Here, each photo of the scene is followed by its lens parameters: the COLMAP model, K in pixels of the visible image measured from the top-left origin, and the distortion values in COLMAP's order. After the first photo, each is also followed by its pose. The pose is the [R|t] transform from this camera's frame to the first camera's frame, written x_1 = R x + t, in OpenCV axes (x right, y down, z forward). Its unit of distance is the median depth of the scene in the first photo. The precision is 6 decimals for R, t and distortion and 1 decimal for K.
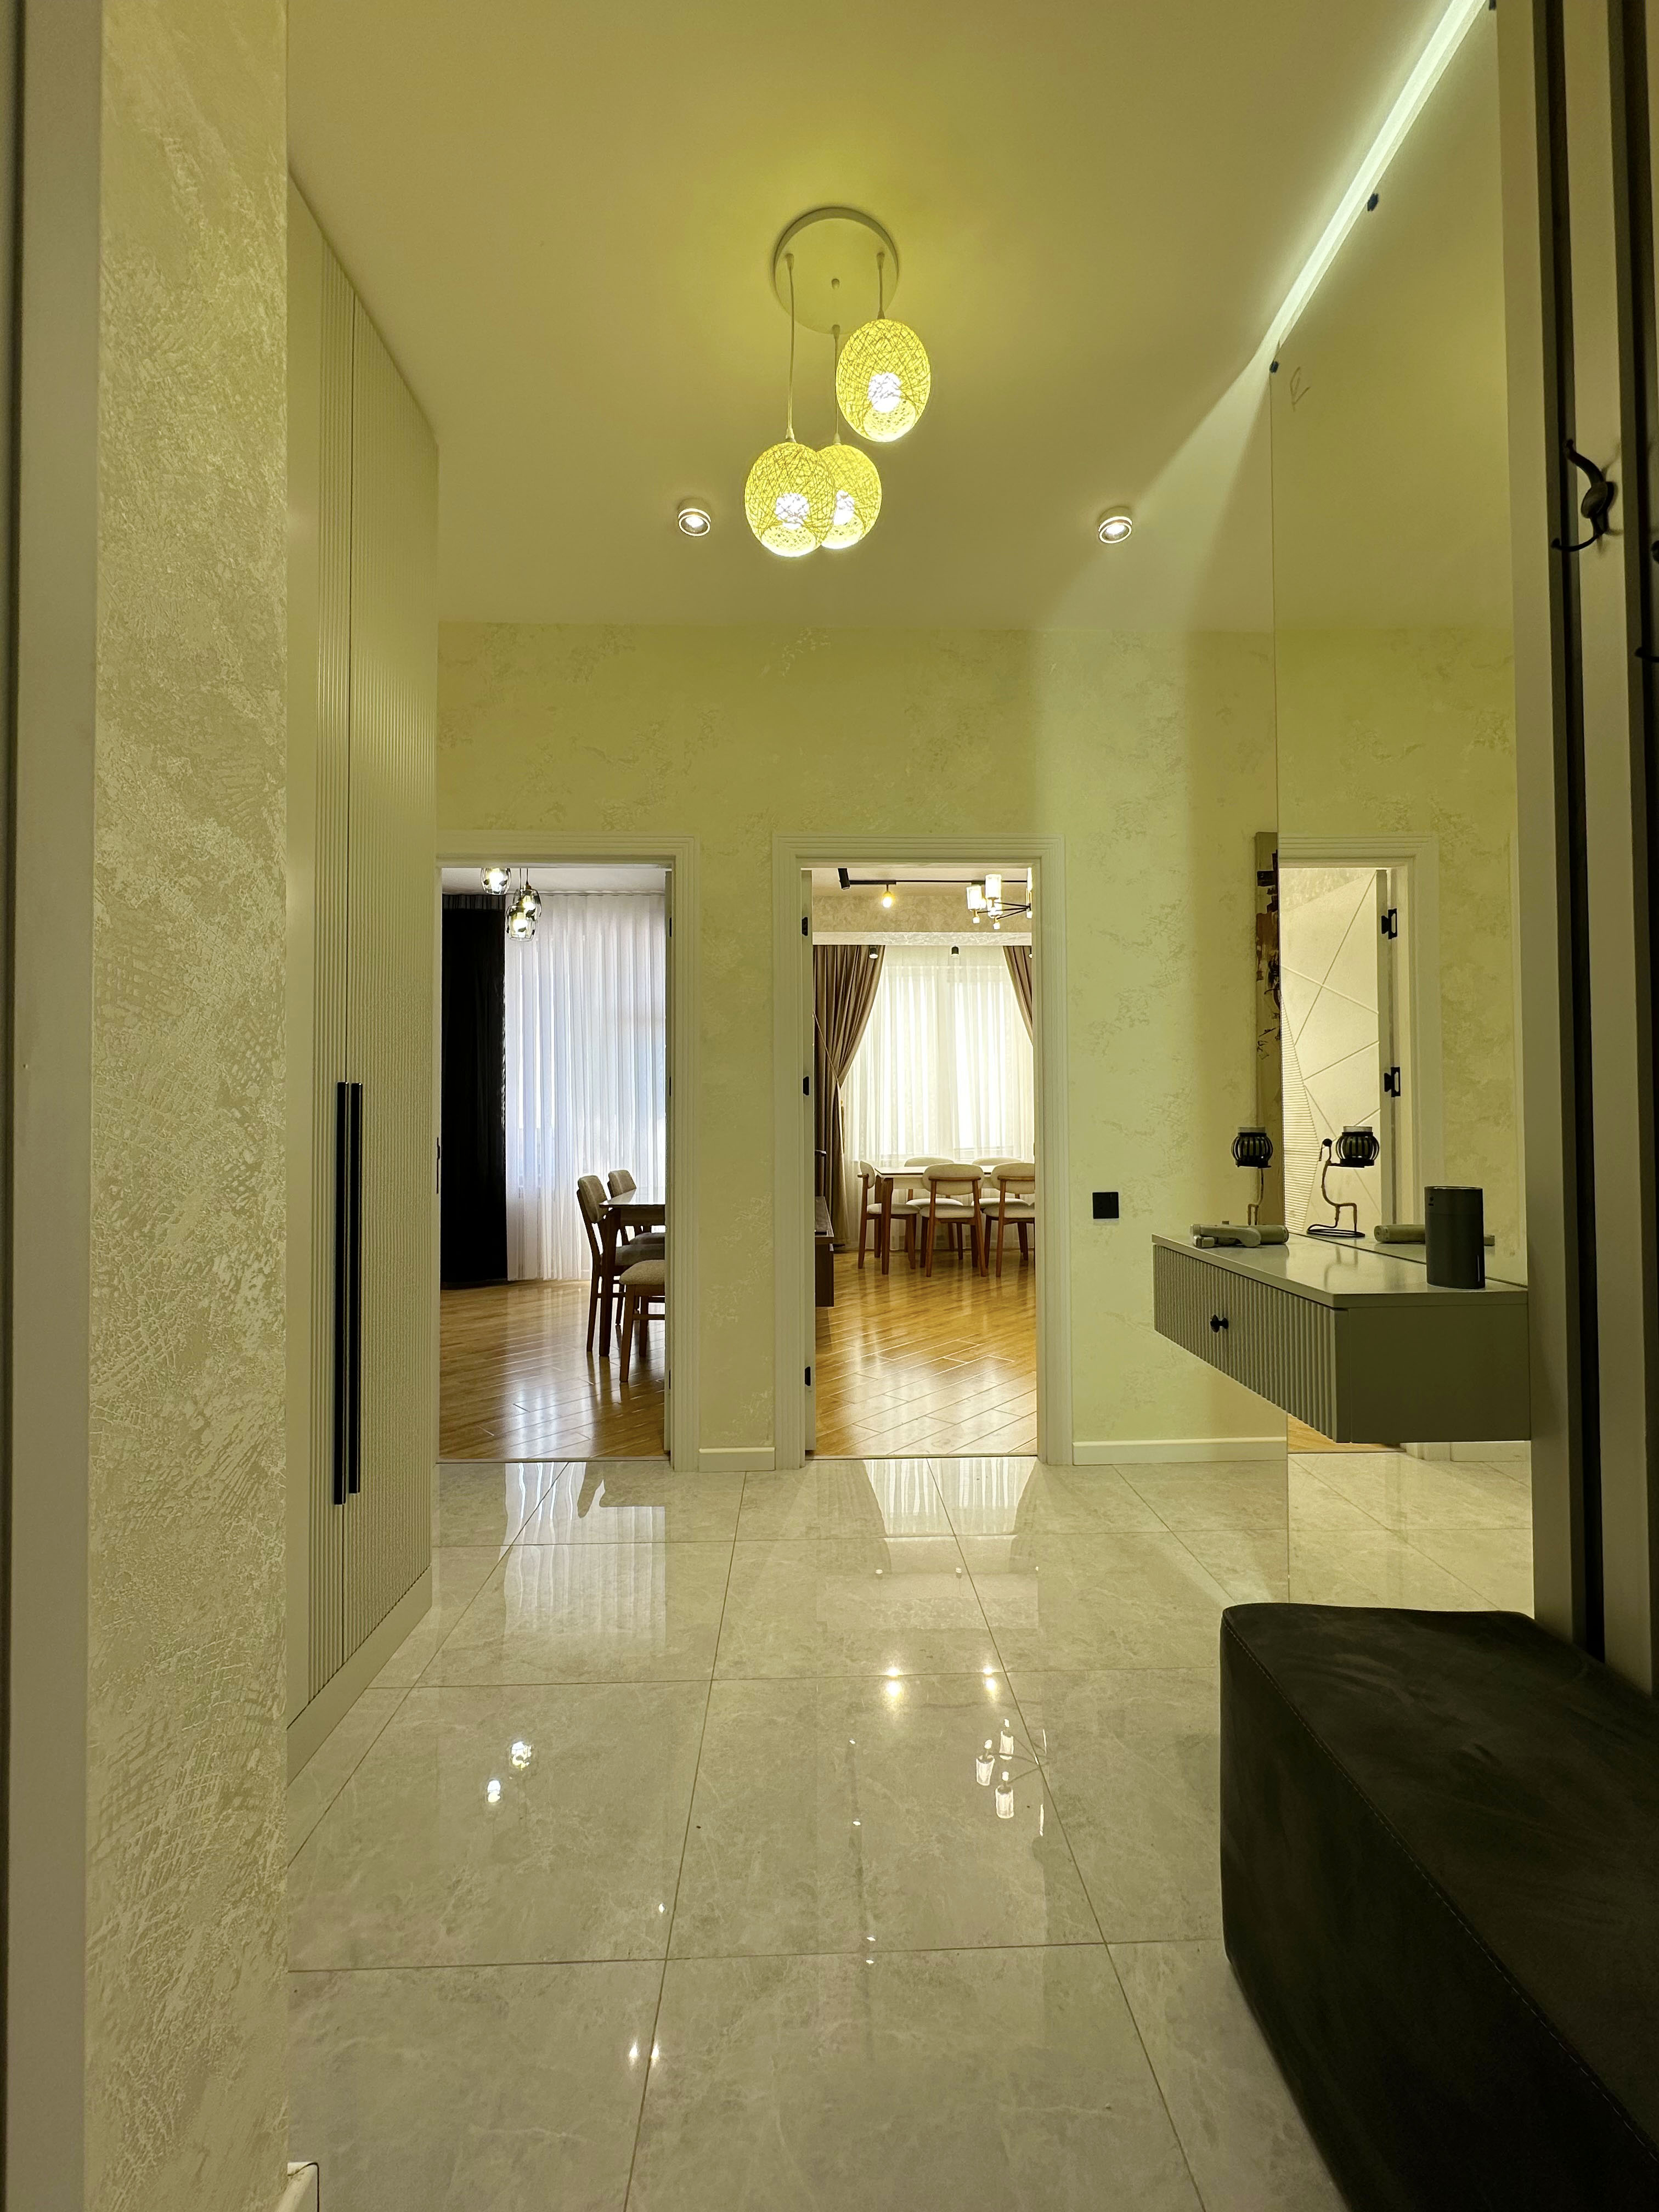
lens RADIAL K [[880.4, 0, 827.6], [0, 880.4, 1106.0], [0, 0, 1]] dist [-0.003199, 0.000327]
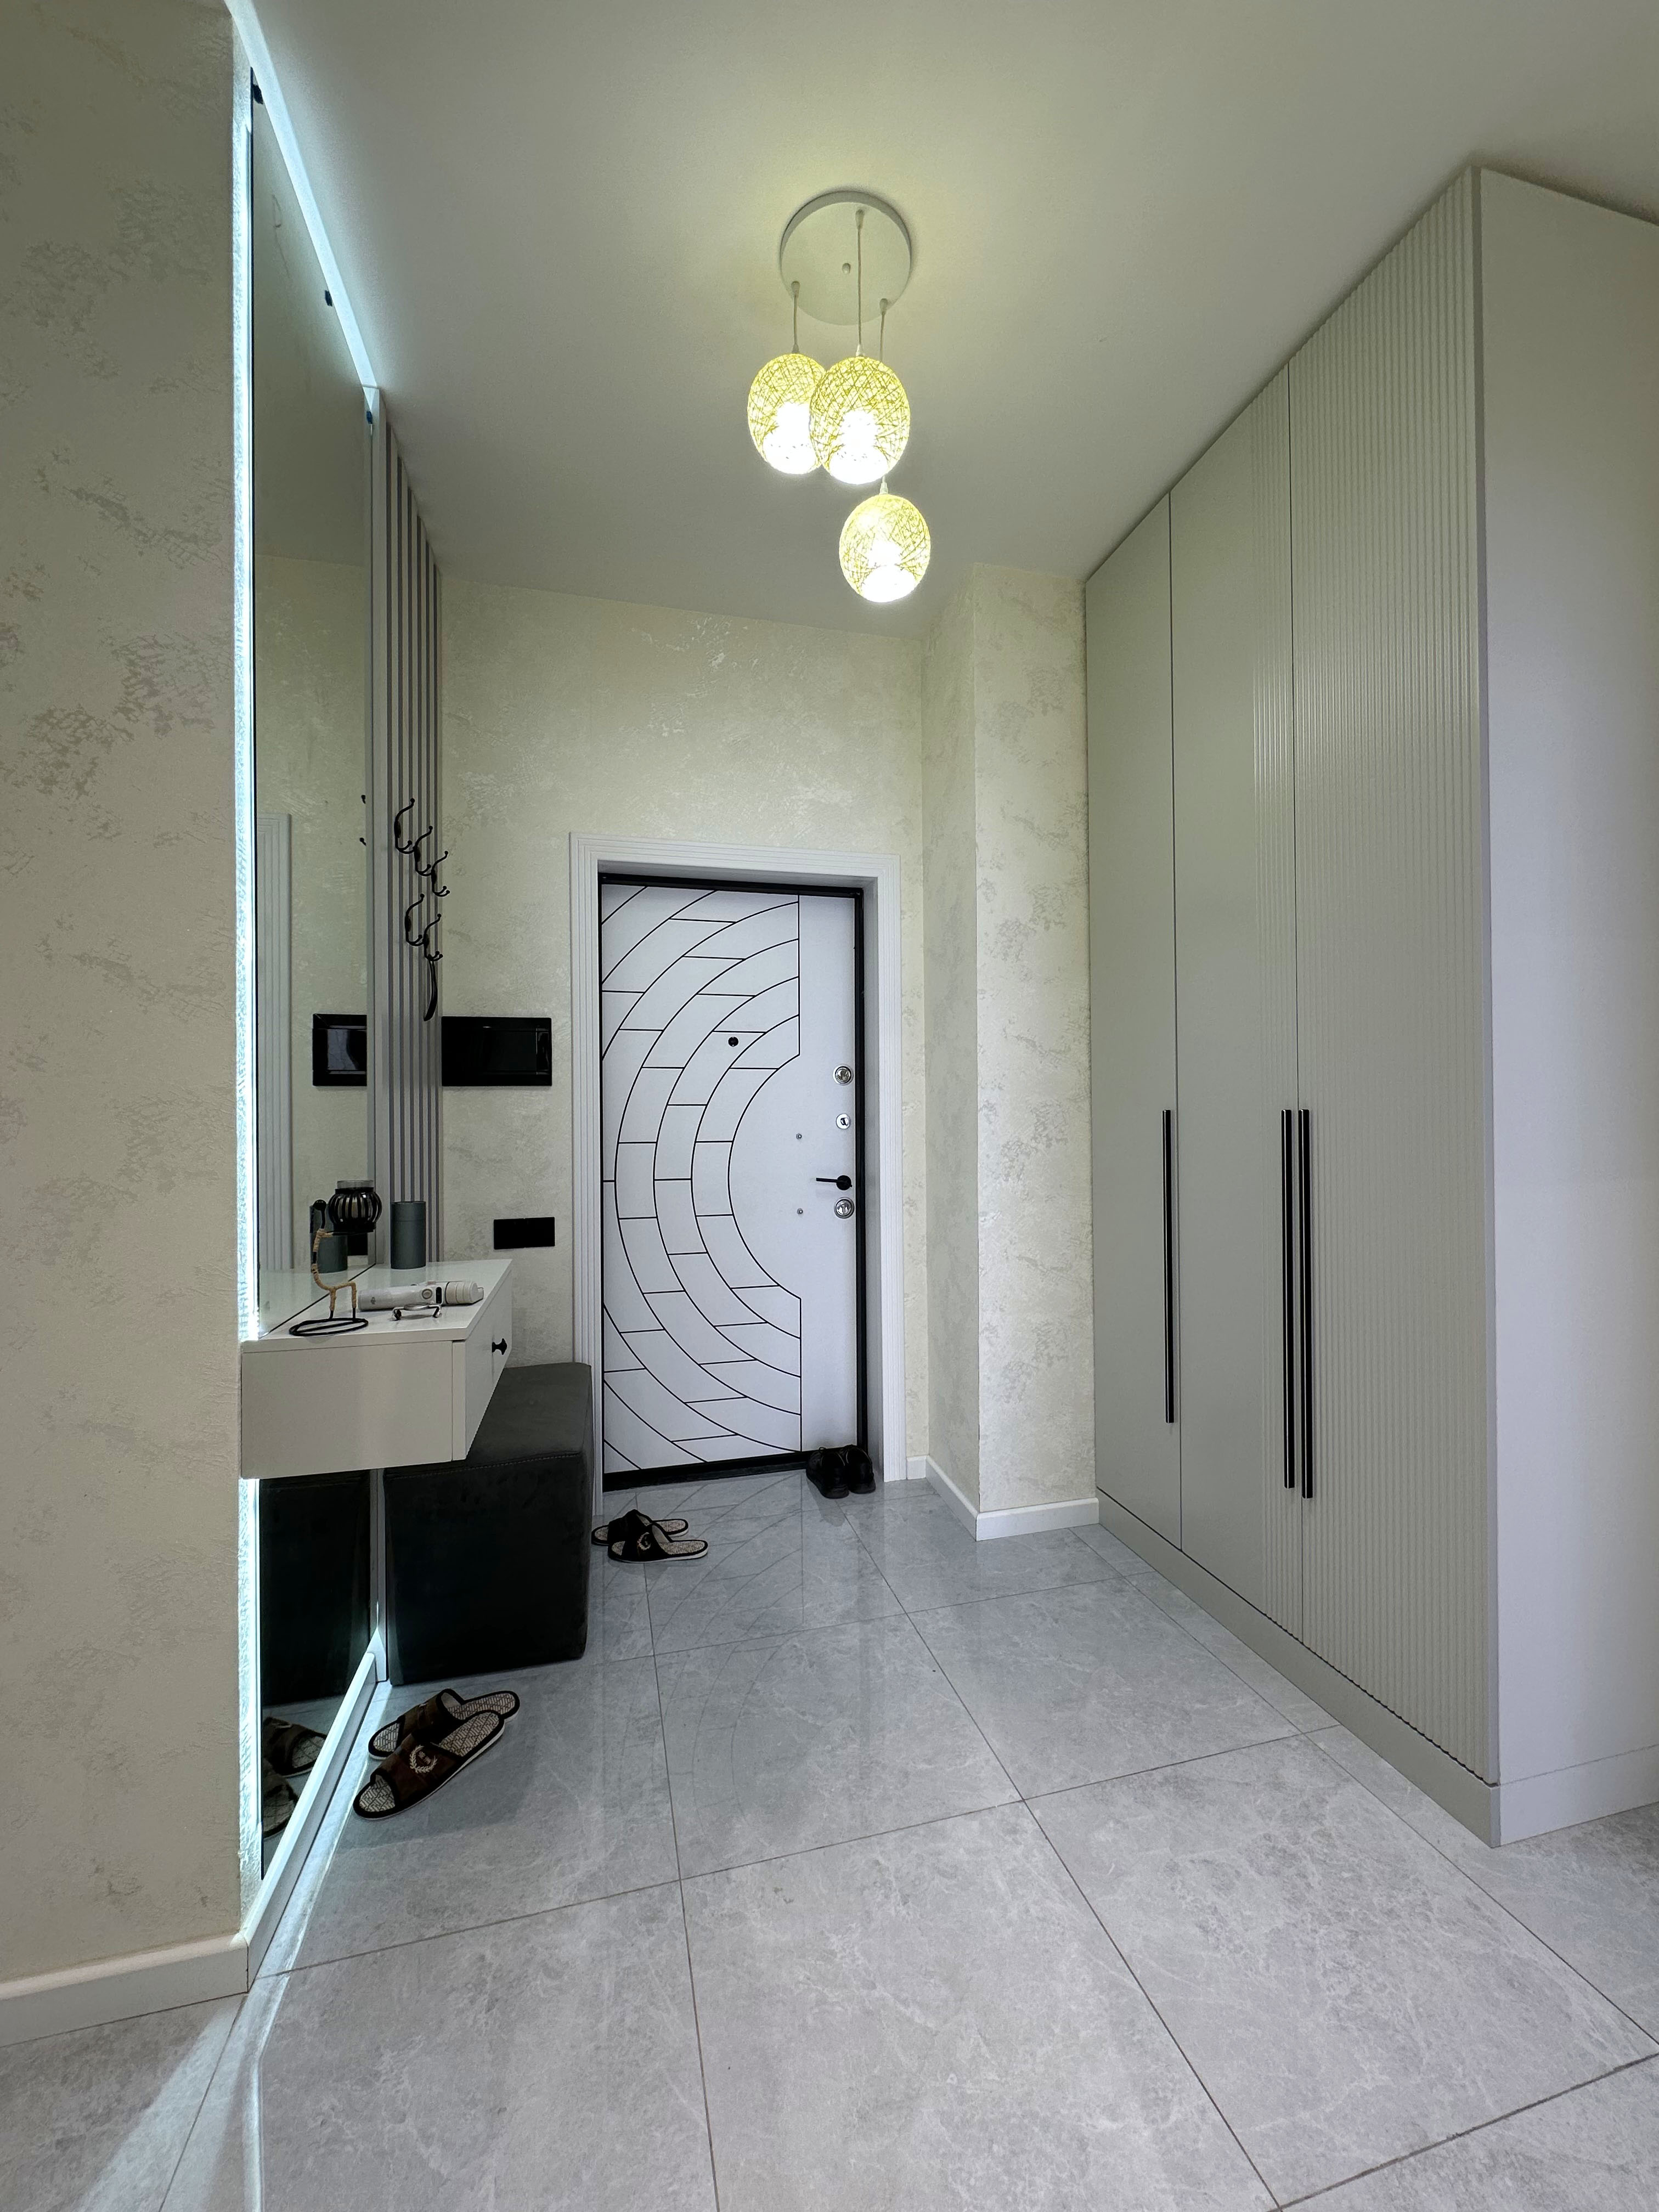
lens RADIAL K [[880.4, 0, 832.0], [0, 880.4, 1108.6], [0, 0, 1]] dist [-0.003199, 0.000327]
pose [[-0.971932, 0.014422, -0.234820, 0.148533], [0.020386, 0.999528, -0.022990, -0.008379], [0.234377, -0.027131, -0.971767, 1.096300]]
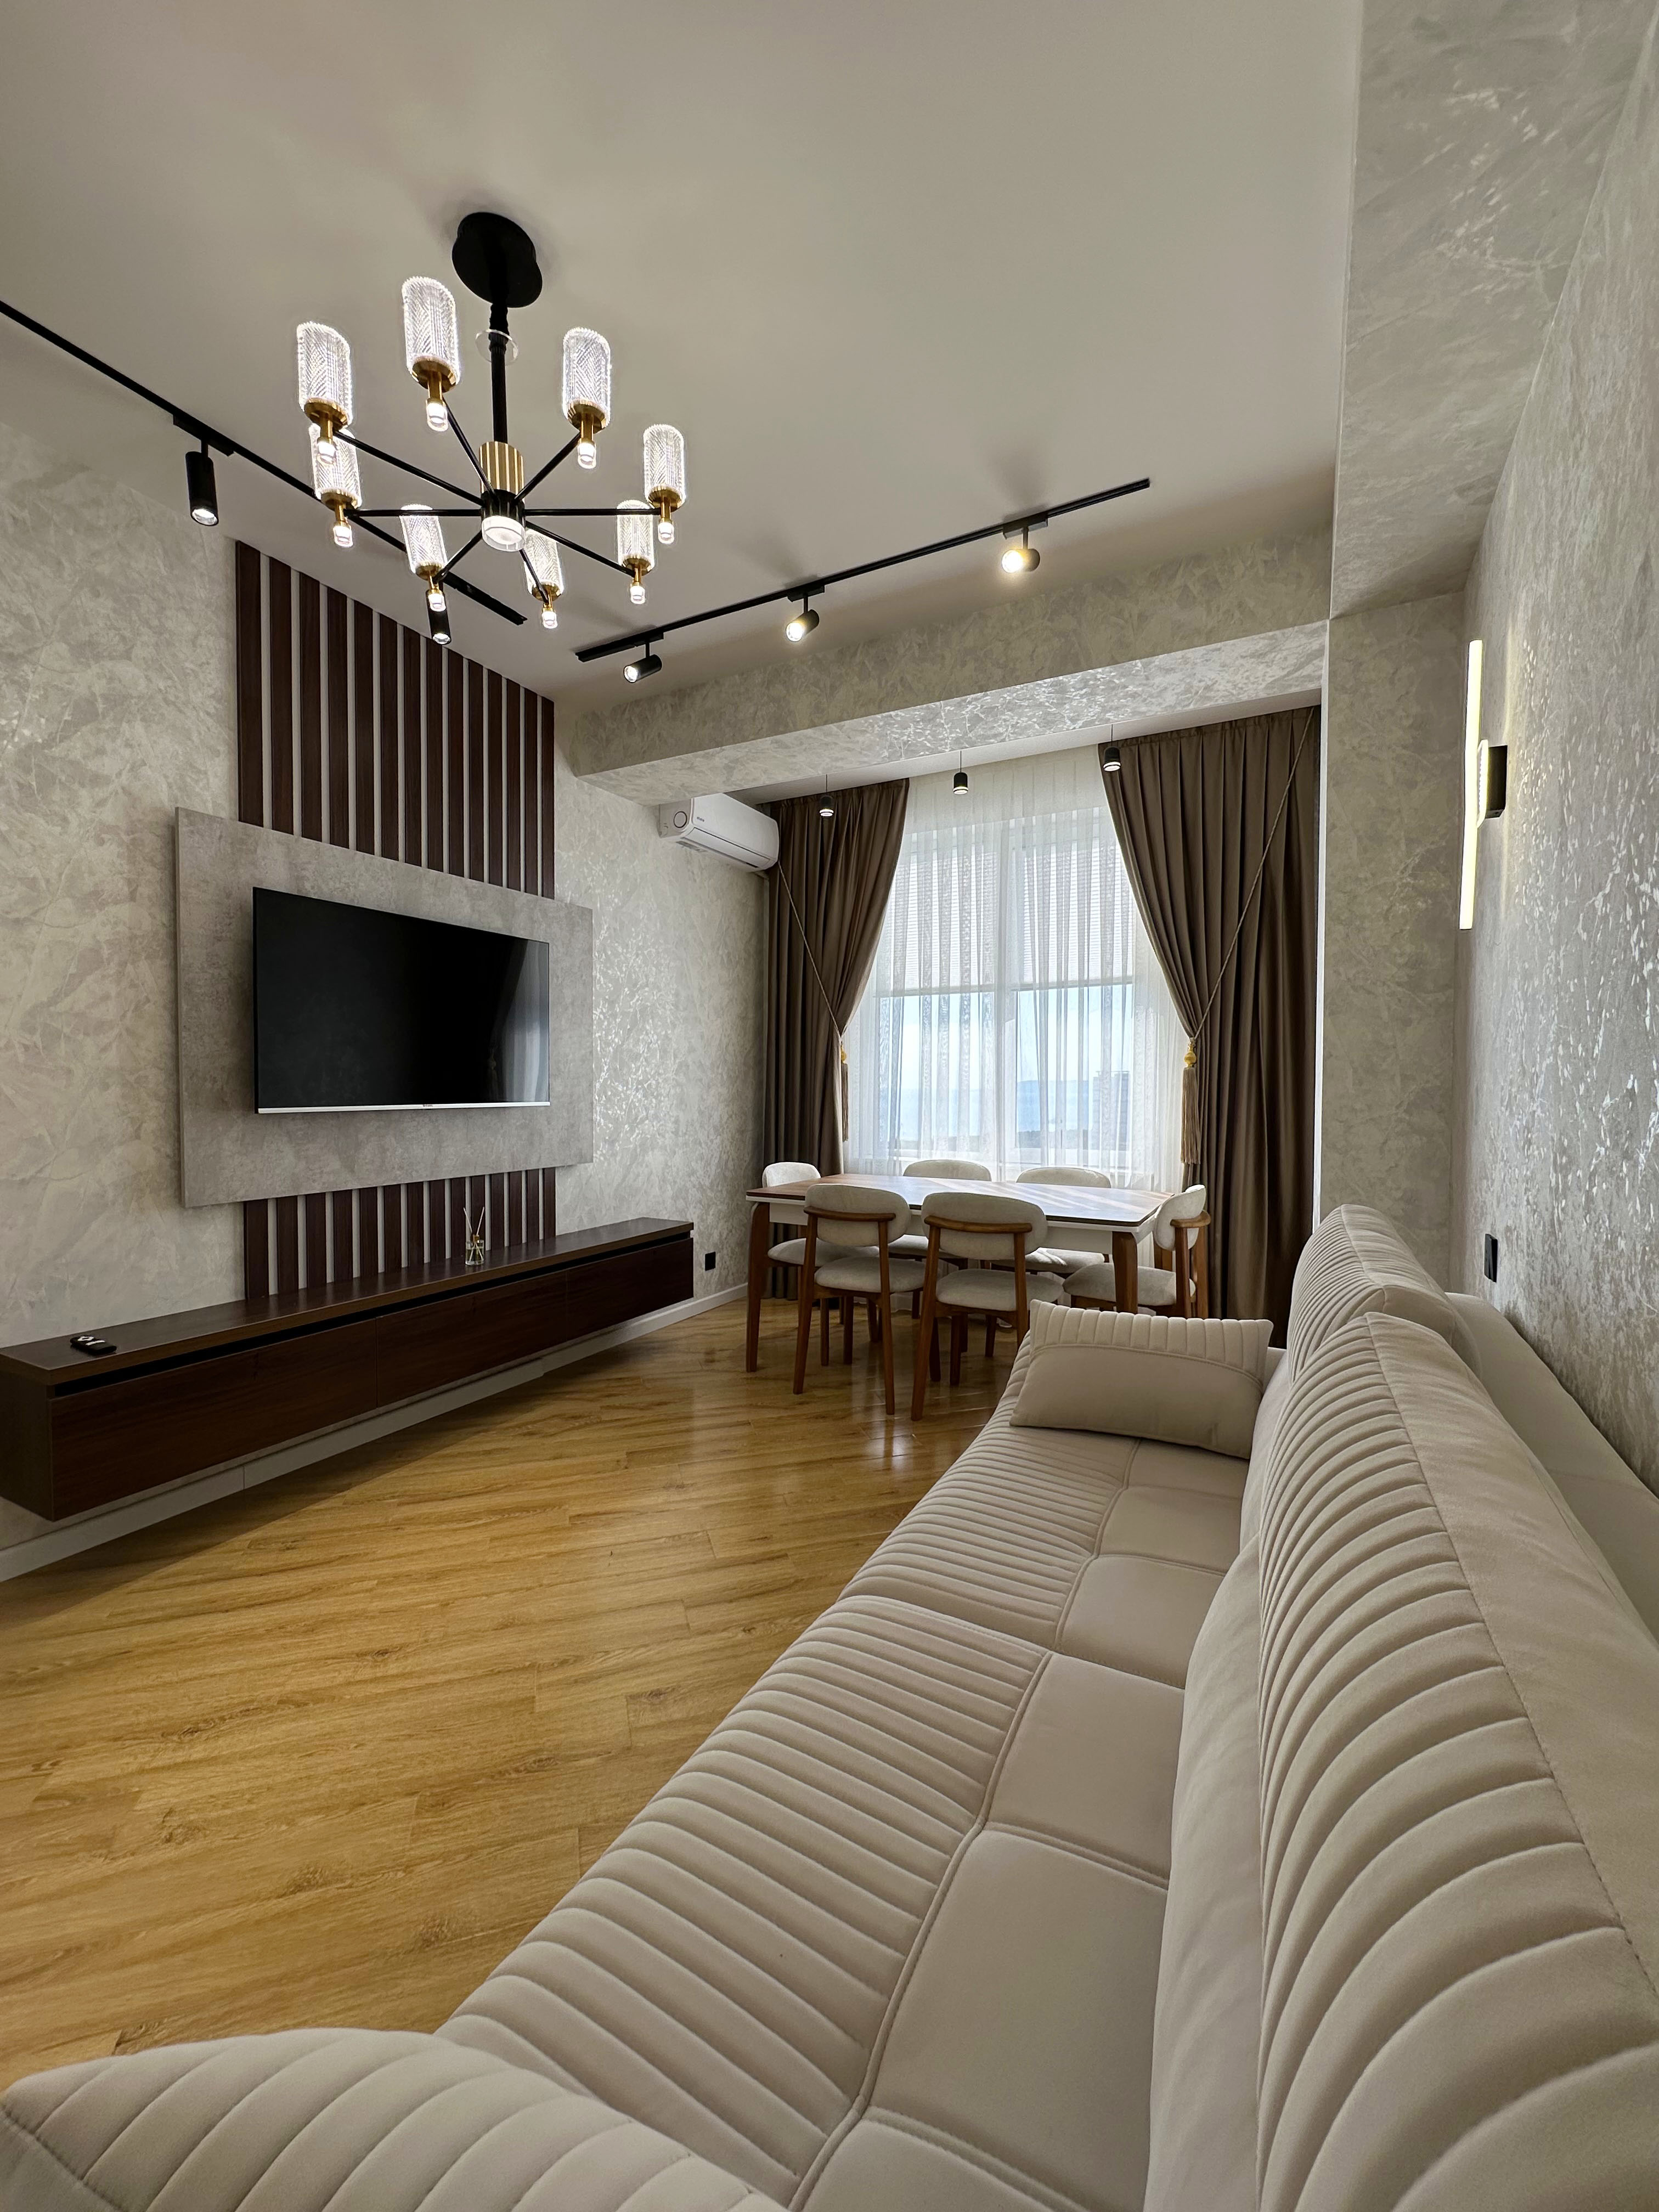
lens RADIAL K [[880.4, 0, 813.8], [0, 880.4, 1100.9], [0, 0, 1]] dist [-0.003199, 0.000327]
pose [[0.870632, 0.020827, -0.491495, 0.833032], [-0.003189, 0.999321, 0.036698, -0.003232], [0.491925, -0.030383, 0.870107, 1.204823]]
